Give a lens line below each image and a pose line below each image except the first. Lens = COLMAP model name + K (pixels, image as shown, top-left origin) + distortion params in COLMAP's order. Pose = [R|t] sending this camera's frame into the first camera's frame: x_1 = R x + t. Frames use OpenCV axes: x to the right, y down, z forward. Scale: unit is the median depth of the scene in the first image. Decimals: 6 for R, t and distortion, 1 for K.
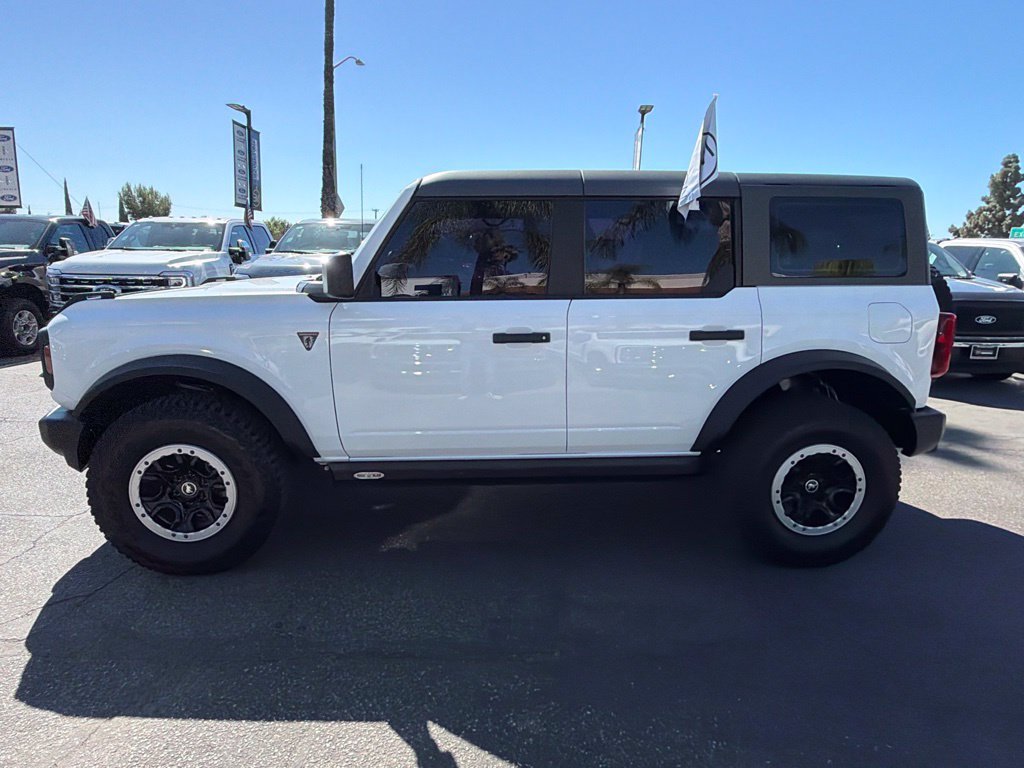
lens RADIAL K [[638.4, 0, 507.2], [0, 638.4, 383.1], [0, 0, 1]] dist [-0.016384, 0.007411]
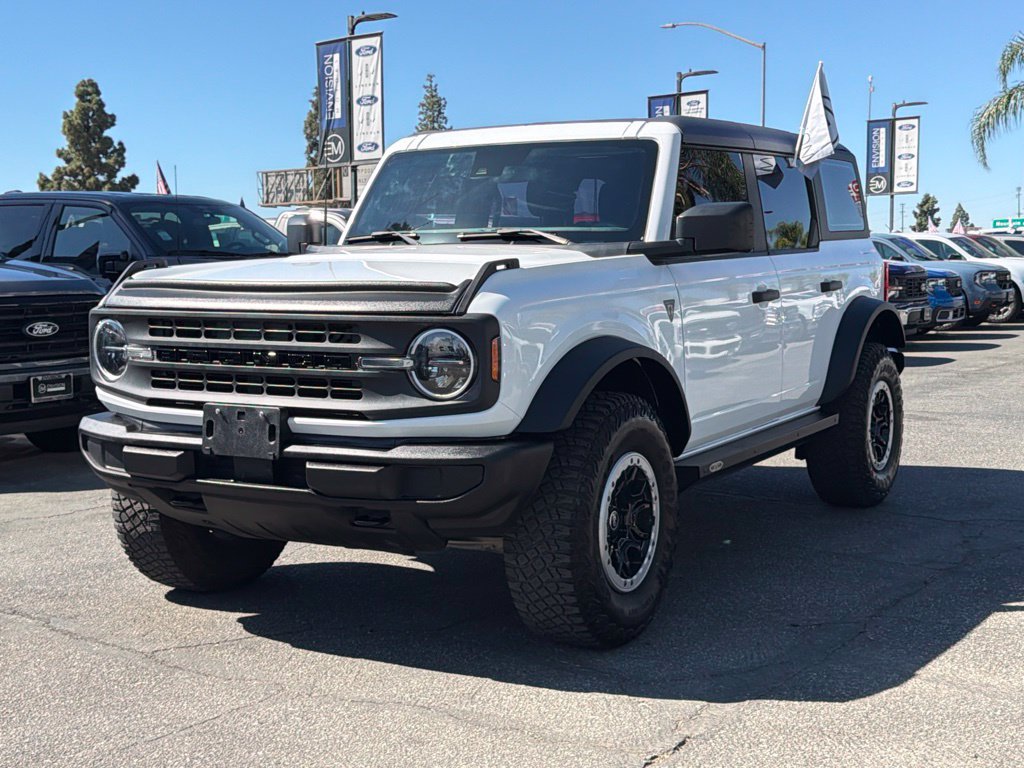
lens RADIAL K [[1407.2, 0, 509.0], [0, 1407.2, 390.2], [0, 0, 1]] dist [0.090326, 0.000000]
pose [[0.550211, -0.100465, 0.828960, -1.895669], [0.191512, 0.981456, -0.008167, 0.009692], [-0.812767, 0.163249, 0.559249, 0.166371]]
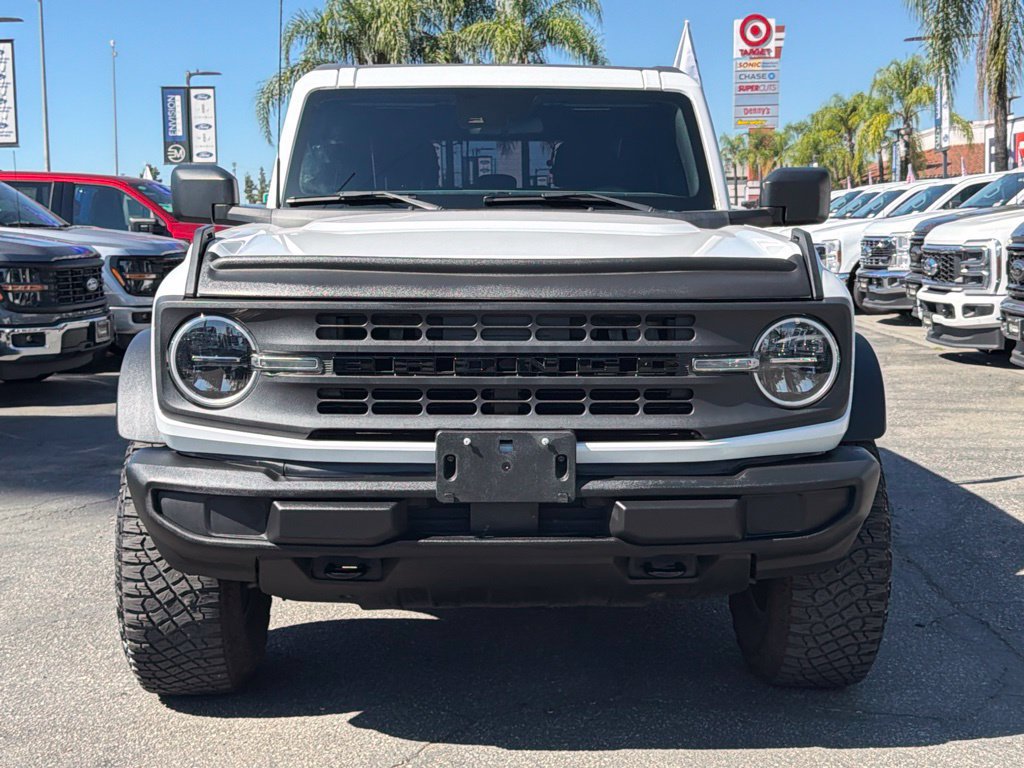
lens RADIAL K [[1407.2, 0, 513.8], [0, 1407.2, 391.0], [0, 0, 1]] dist [0.090326, 0.000000]
pose [[0.023917, -0.134563, 0.990616, -1.874408], [0.208507, 0.969780, 0.126698, -0.212144], [-0.977728, 0.203520, 0.051252, 1.196404]]
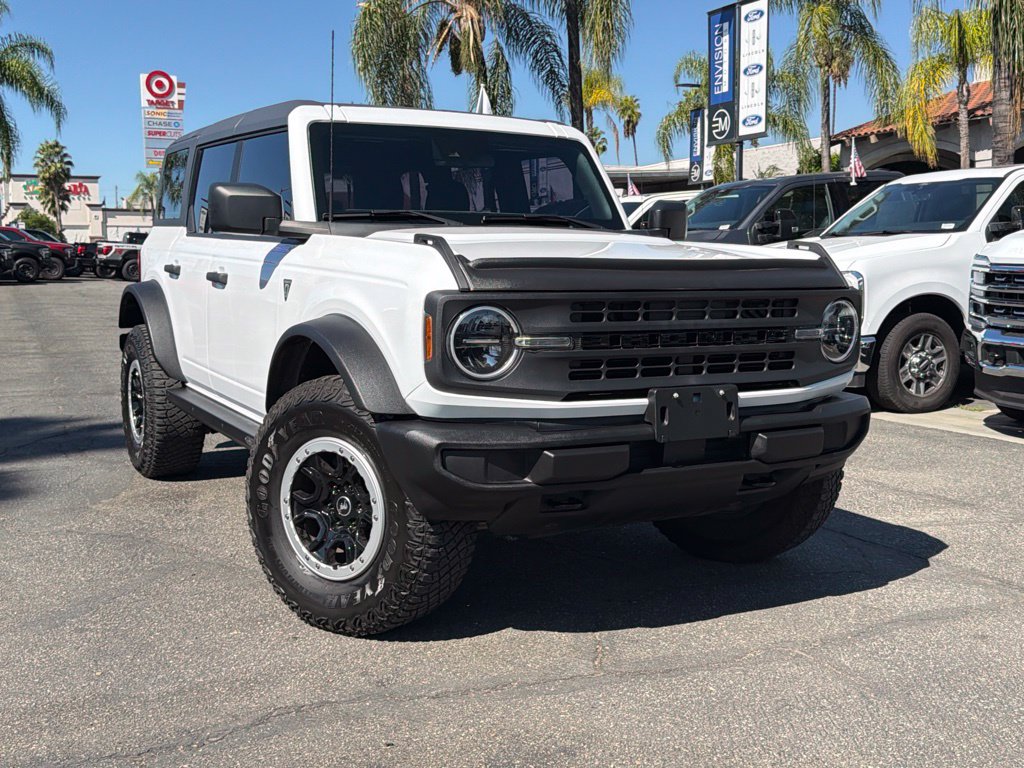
lens RADIAL K [[1154.7, 0, 510.4], [0, 1154.7, 392.7], [0, 0, 1]] dist [0.099498, 0.000000]
pose [[-0.434456, -0.127054, 0.891687, -1.796341], [0.176730, 0.958731, 0.222715, -0.345893], [-0.883185, 0.254348, -0.394072, 1.928057]]
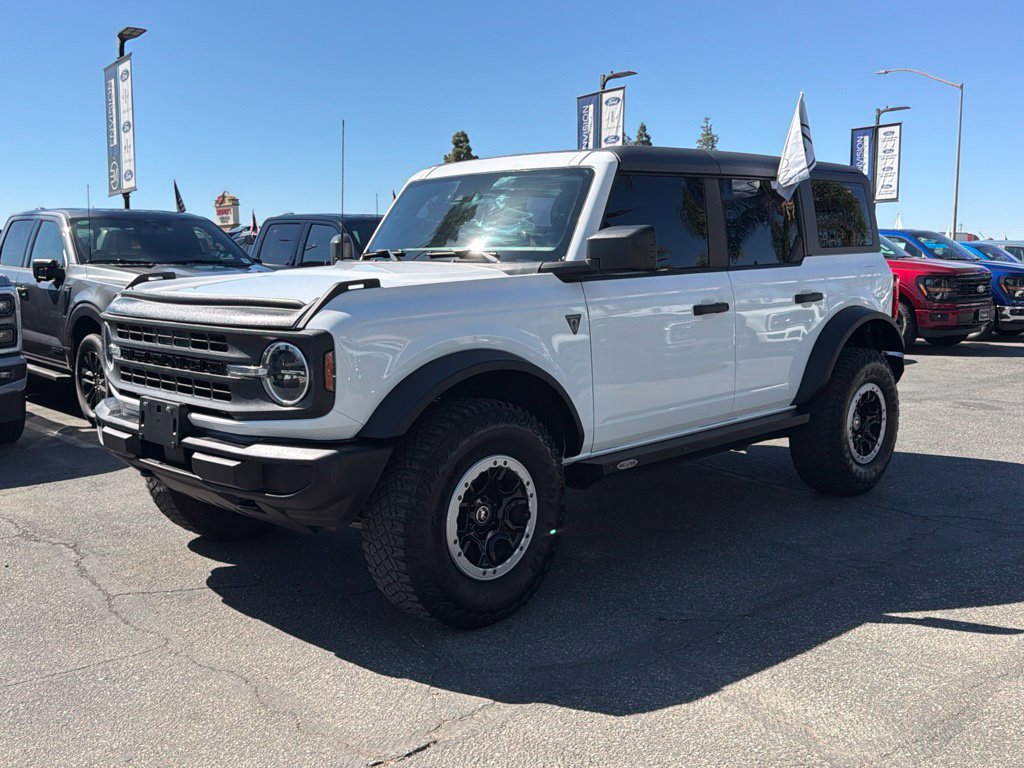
lens RADIAL K [[1011.3, 0, 502.3], [0, 1011.3, 400.6], [0, 0, 1]] dist [0.056004, 0.000000]
pose [[0.749028, -0.112762, 0.652872, -1.308497], [0.154065, 0.988042, -0.006105, 0.034022], [-0.644376, 0.105158, 0.757444, -0.011329]]
